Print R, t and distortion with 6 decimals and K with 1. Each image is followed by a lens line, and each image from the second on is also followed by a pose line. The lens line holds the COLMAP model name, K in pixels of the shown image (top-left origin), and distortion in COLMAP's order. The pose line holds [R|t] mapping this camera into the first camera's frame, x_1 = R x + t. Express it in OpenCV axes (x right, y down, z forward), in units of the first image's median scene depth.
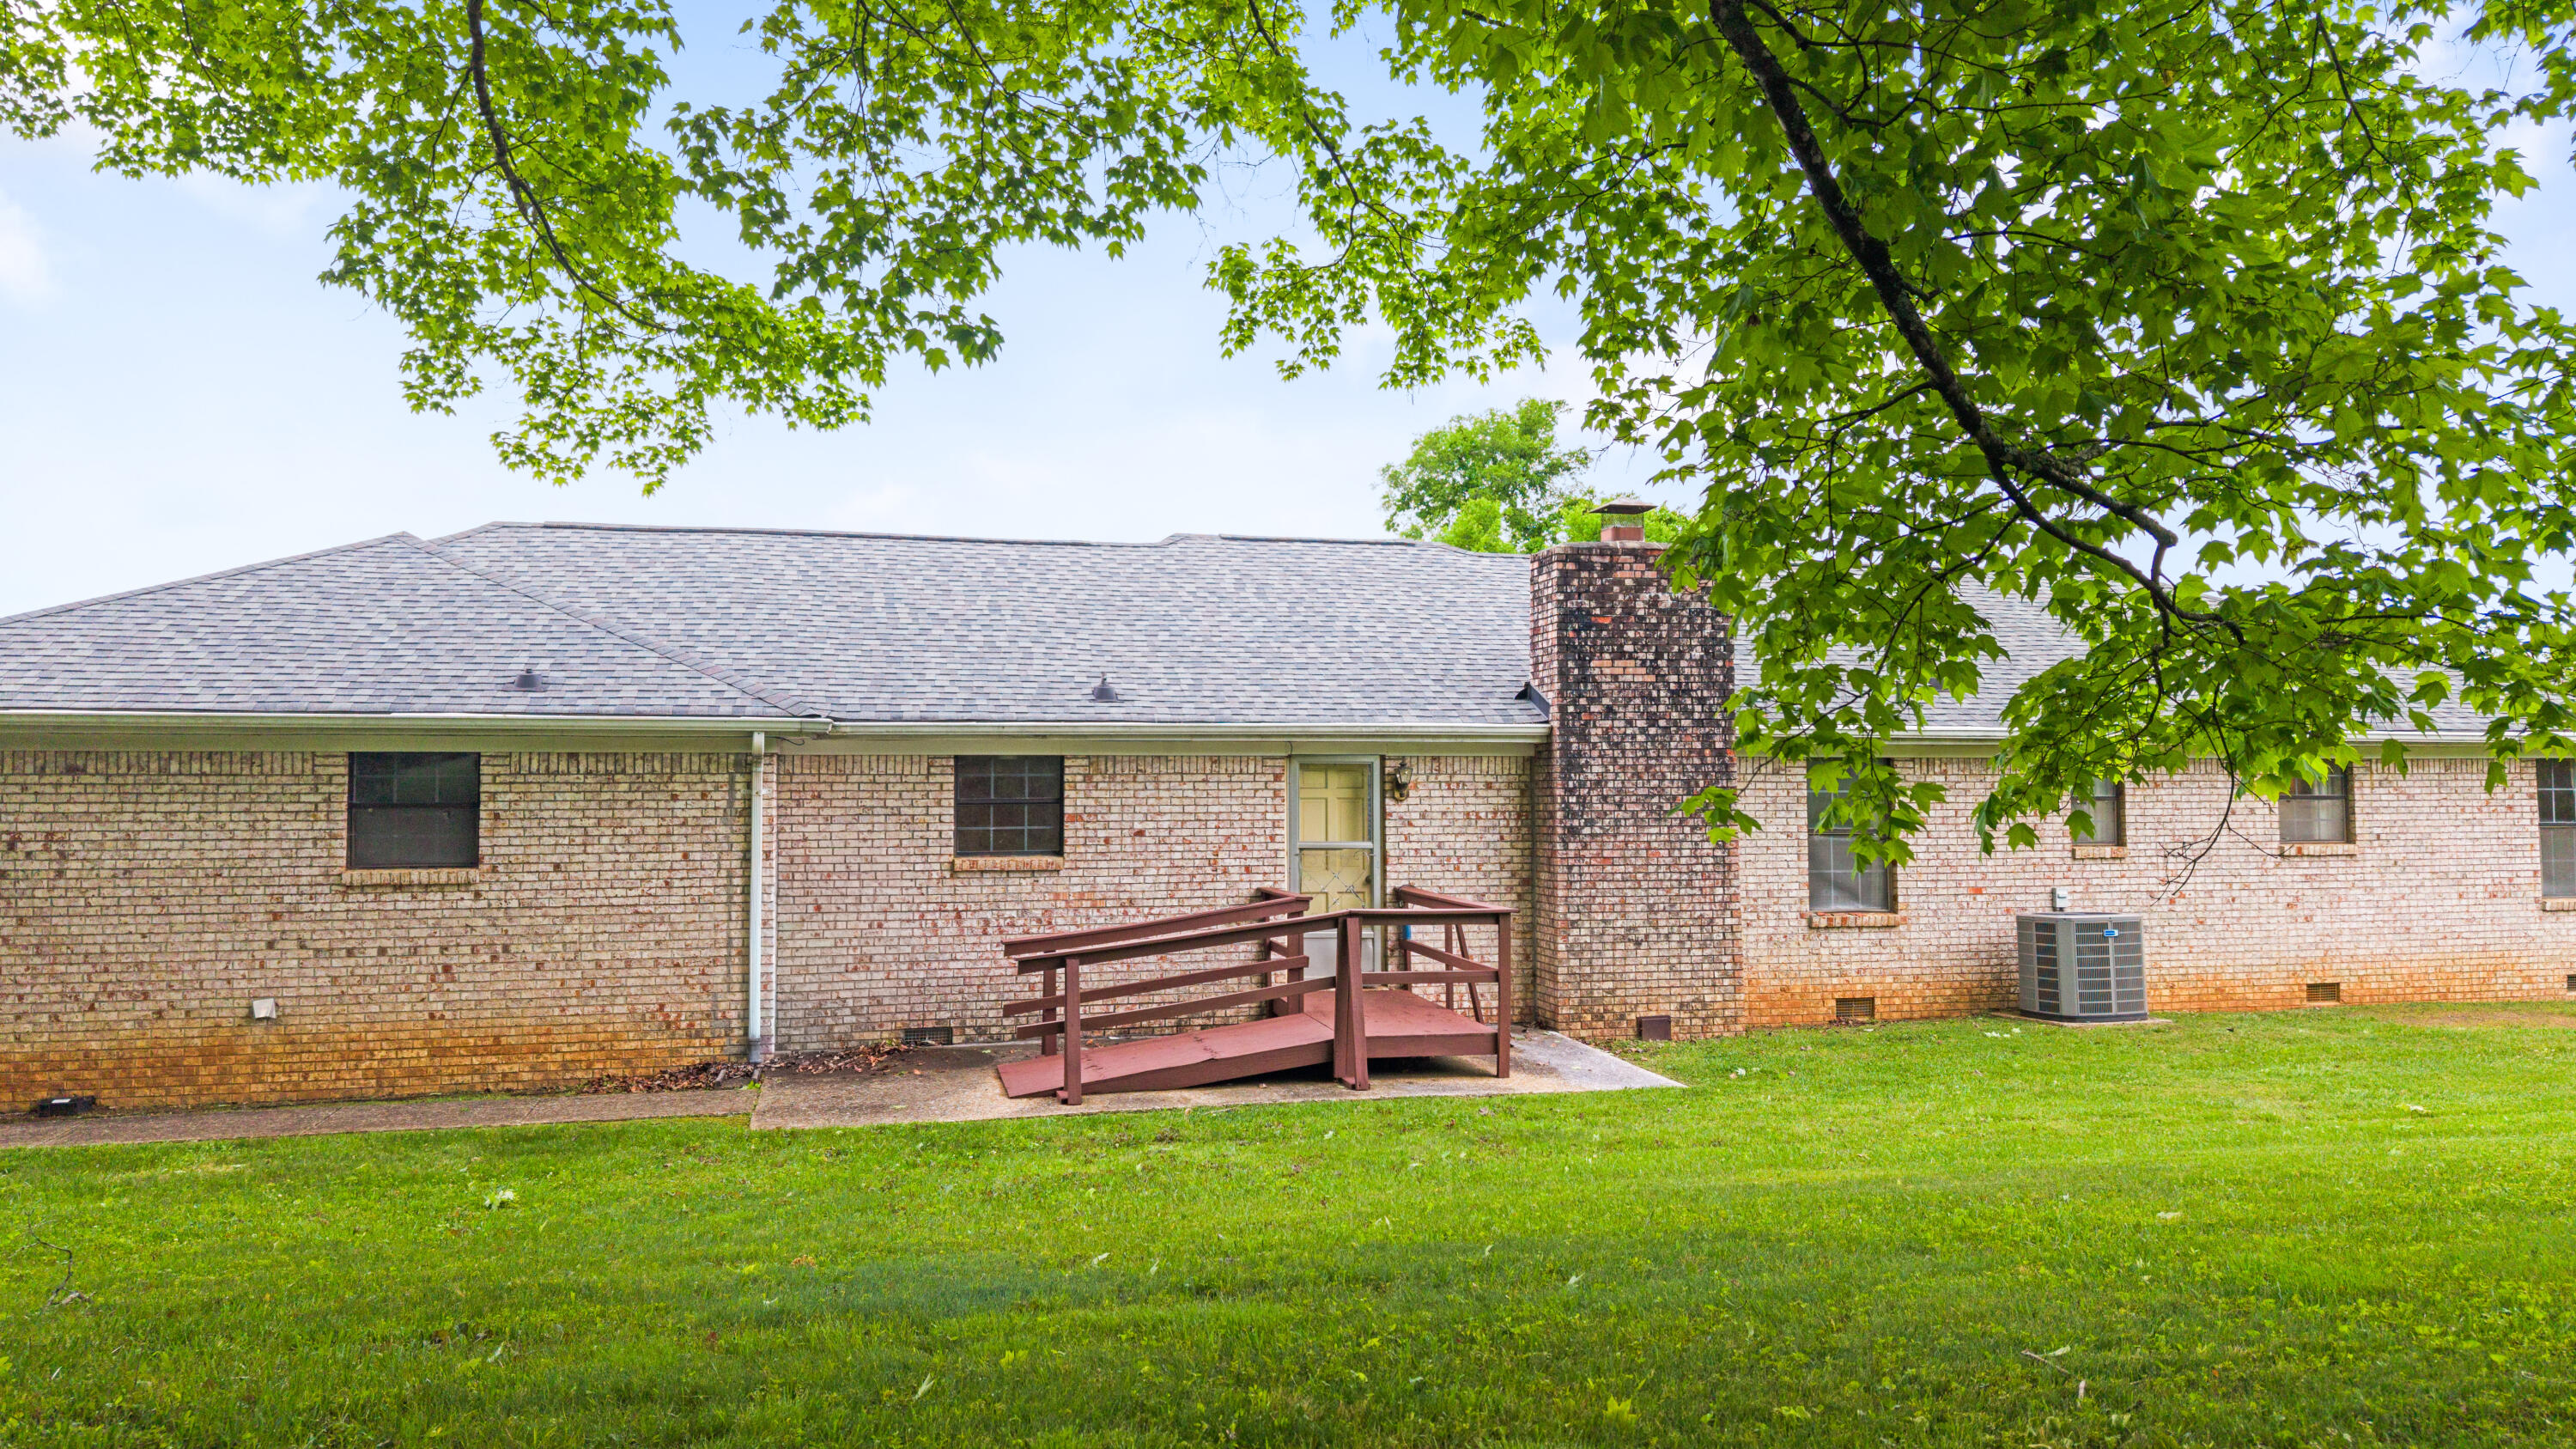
lens RADIAL K [[1786.1, 0, 1288.0], [0, 1786.1, 724.5], [0, 0, 1]] dist [0.108846, -0.160102]
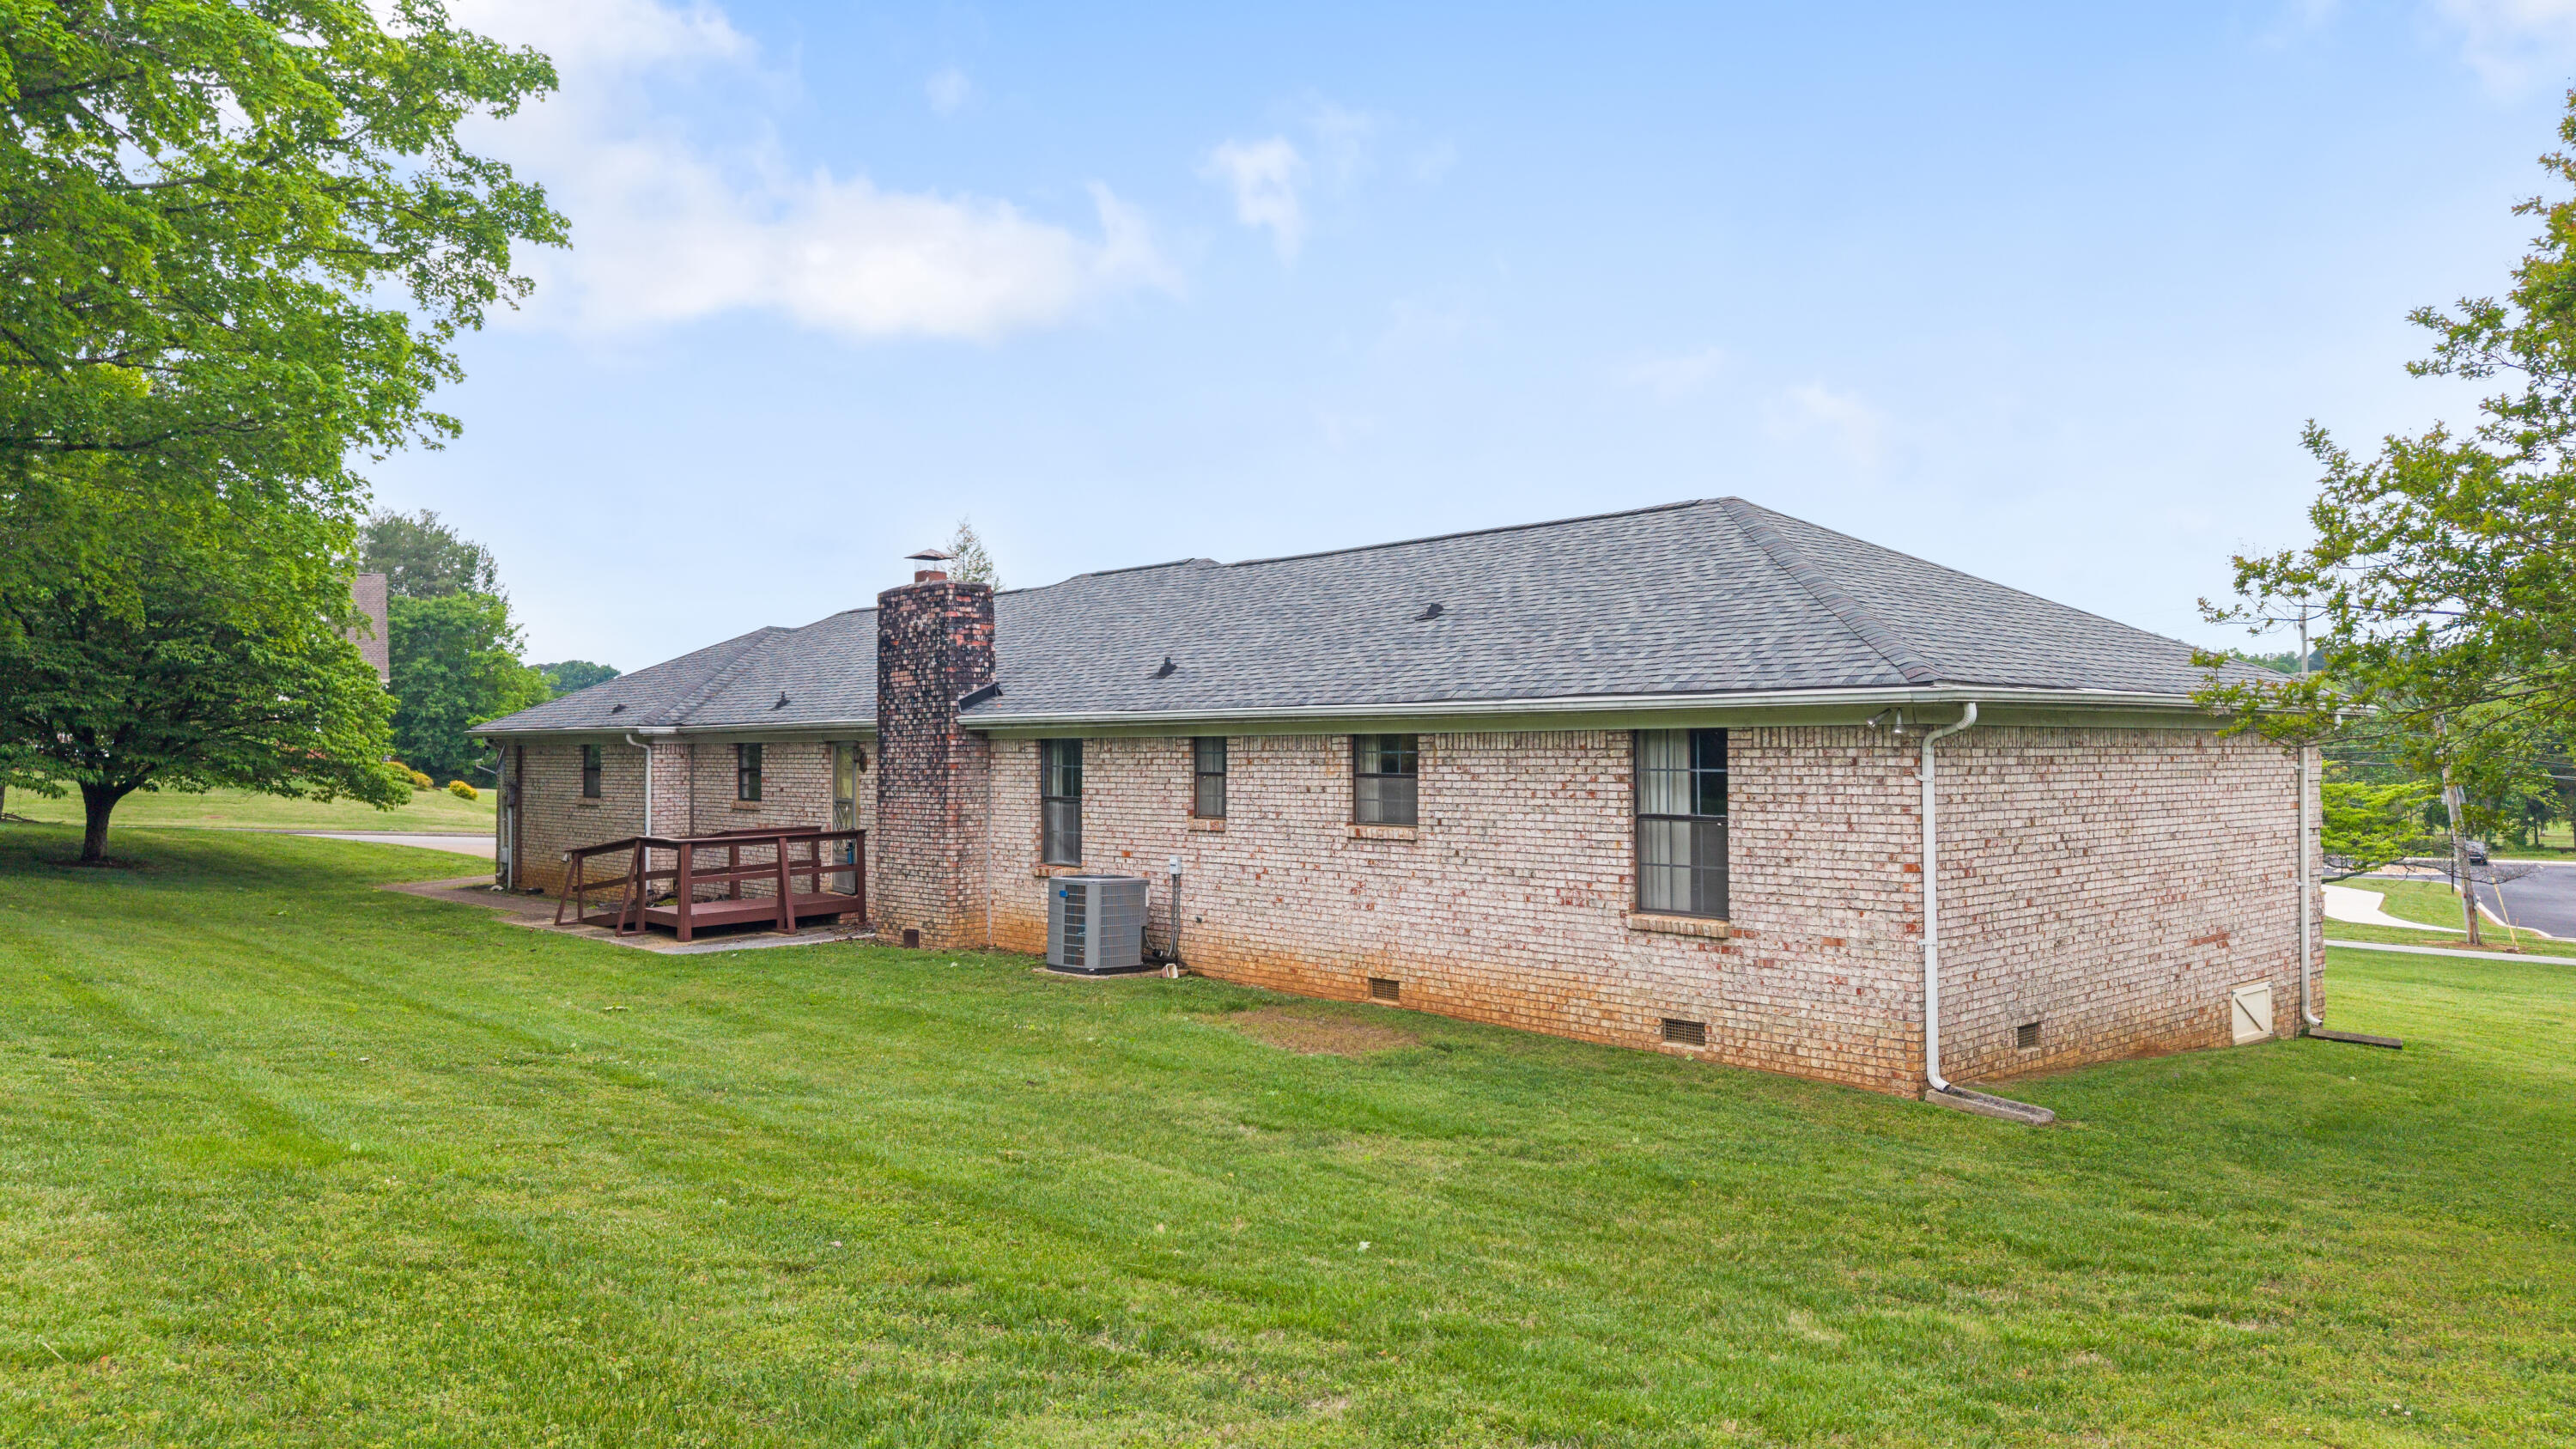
lens RADIAL K [[1750.0, 0, 1288.0], [0, 1750.0, 724.5], [0, 0, 1]] dist [0.213776, -0.518074]
pose [[0.456232, -0.015496, -0.889726, 1.555207], [0.028731, 0.999584, -0.002676, 0.017817], [0.889397, -0.024342, 0.456487, 0.649022]]
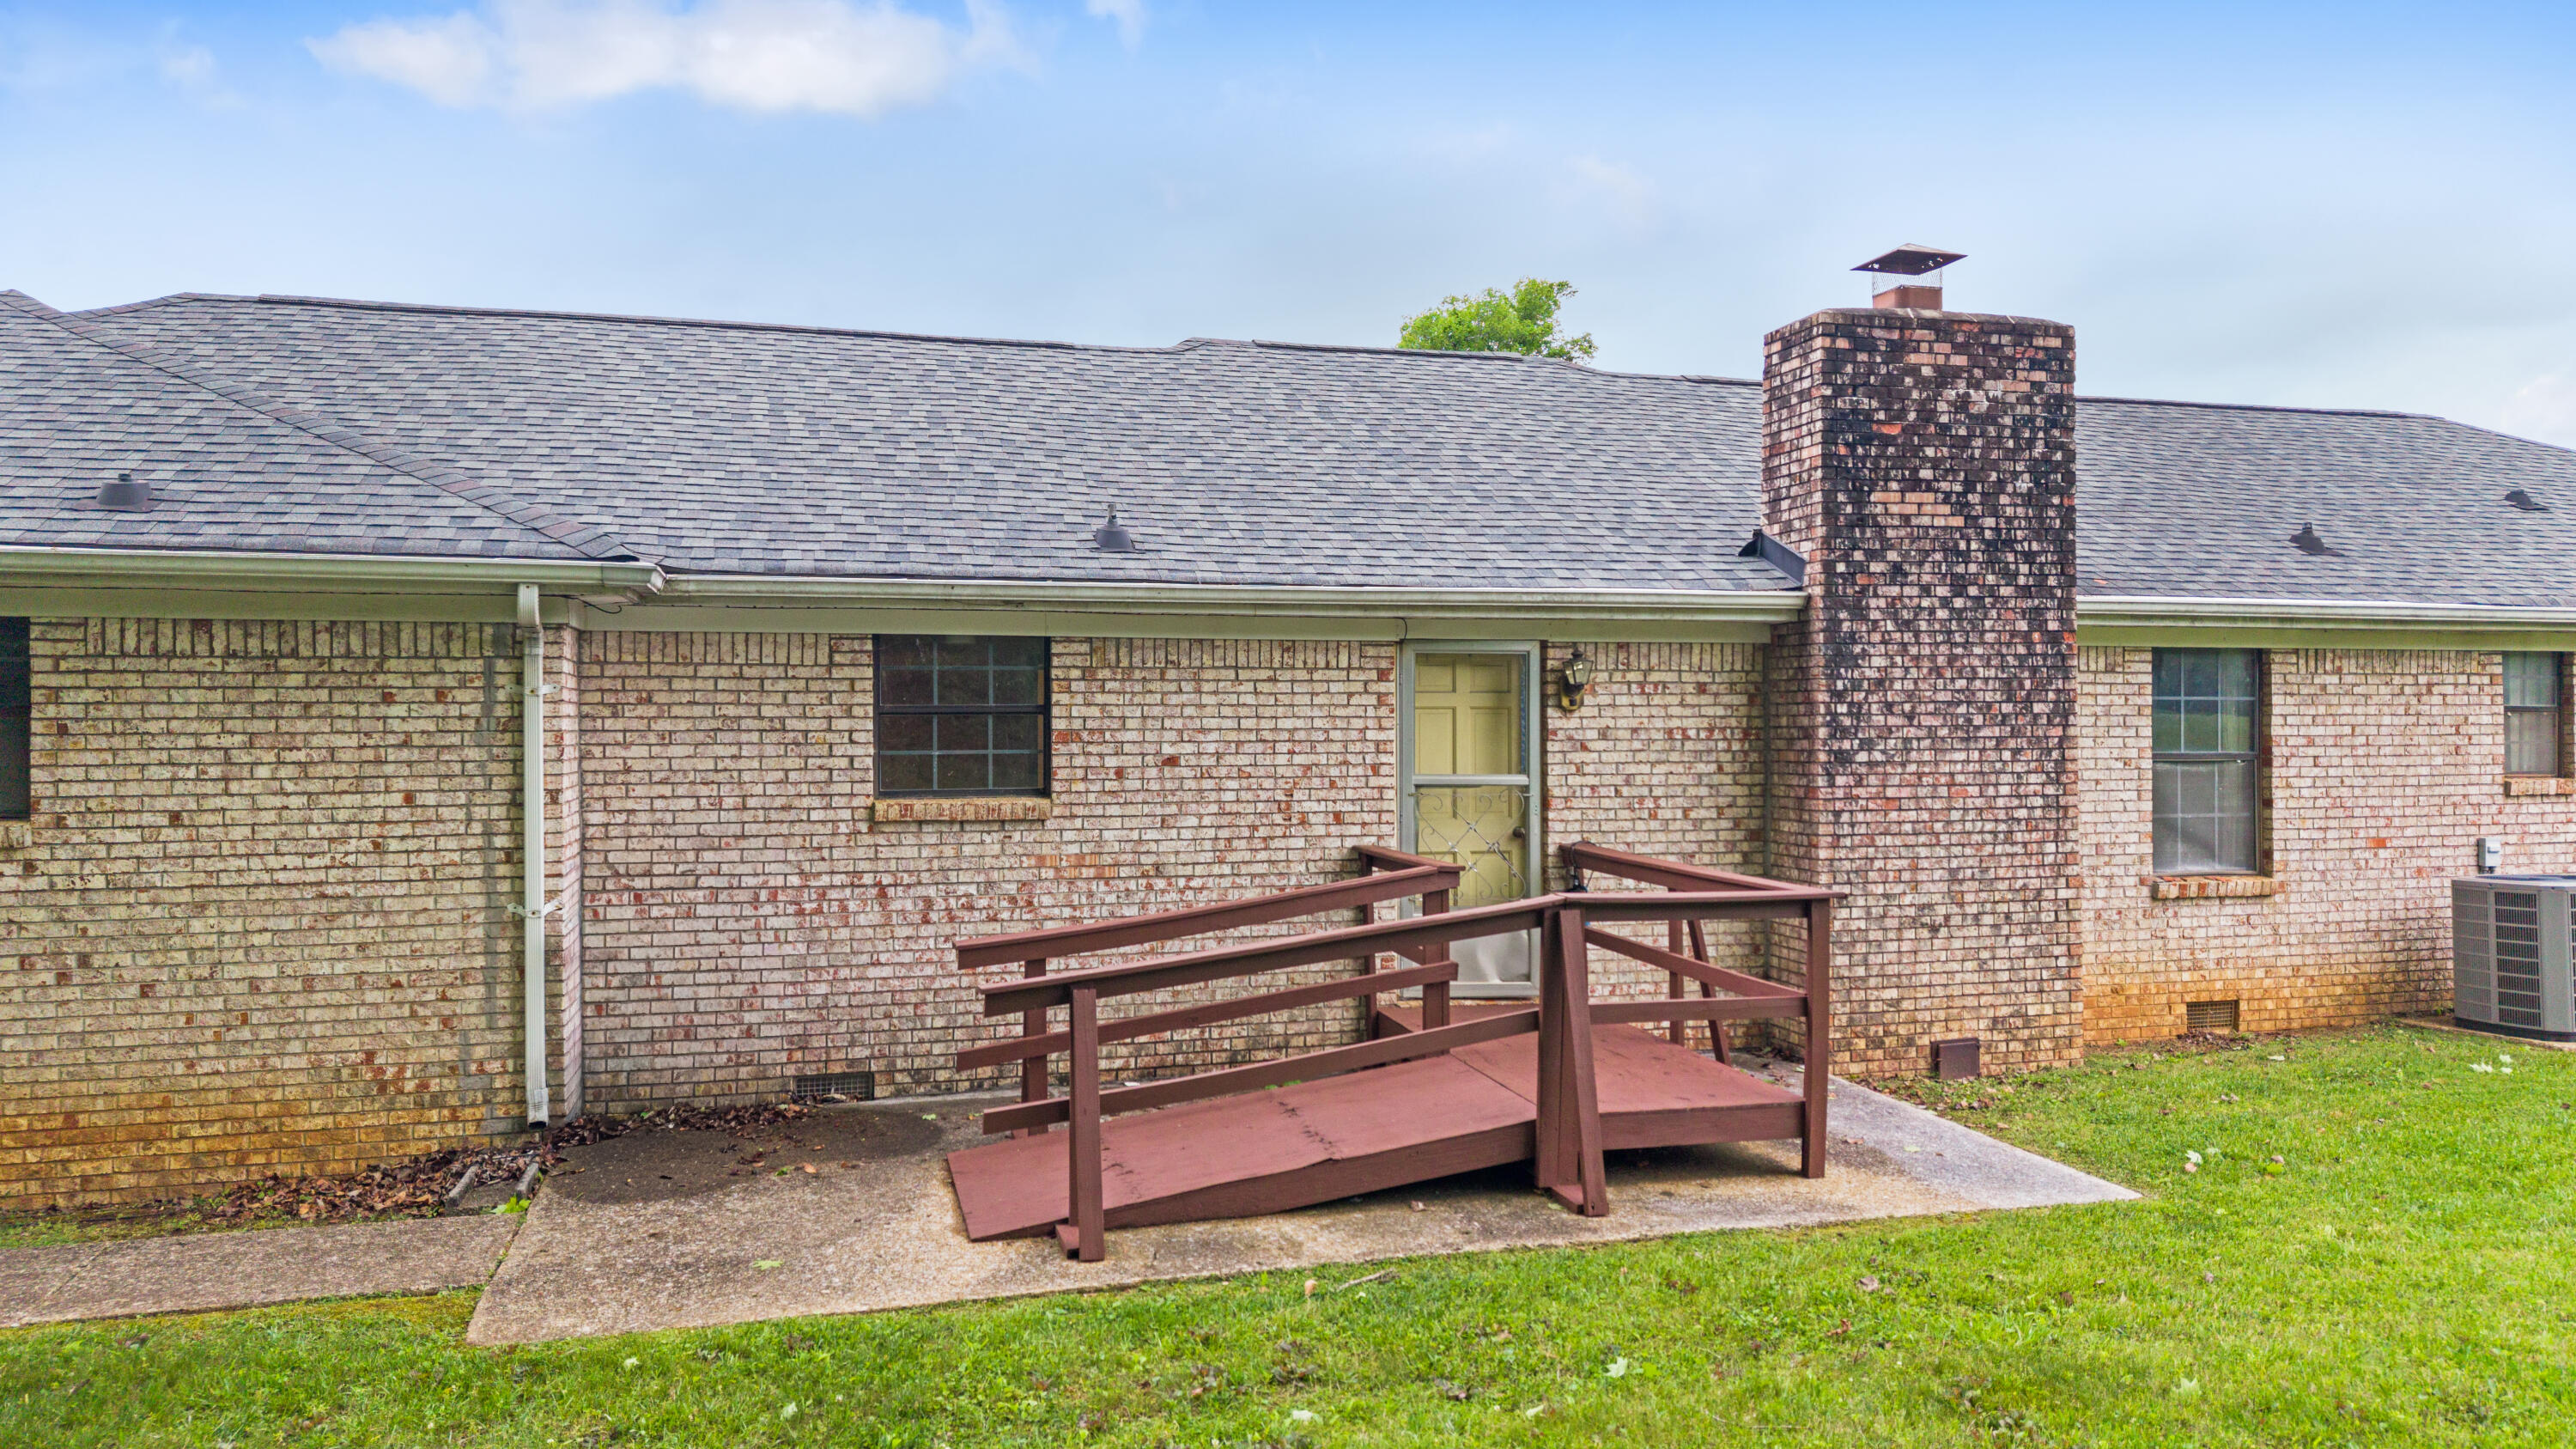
lens RADIAL K [[1771.1, 0, 1288.0], [0, 1771.1, 724.5], [0, 0, 1]] dist [0.045124, -0.039694]
pose [[0.999444, 0.000653, 0.033350, -0.061388], [-0.002016, 0.999163, 0.040857, 0.021963], [-0.033296, -0.040902, 0.998608, 0.369370]]
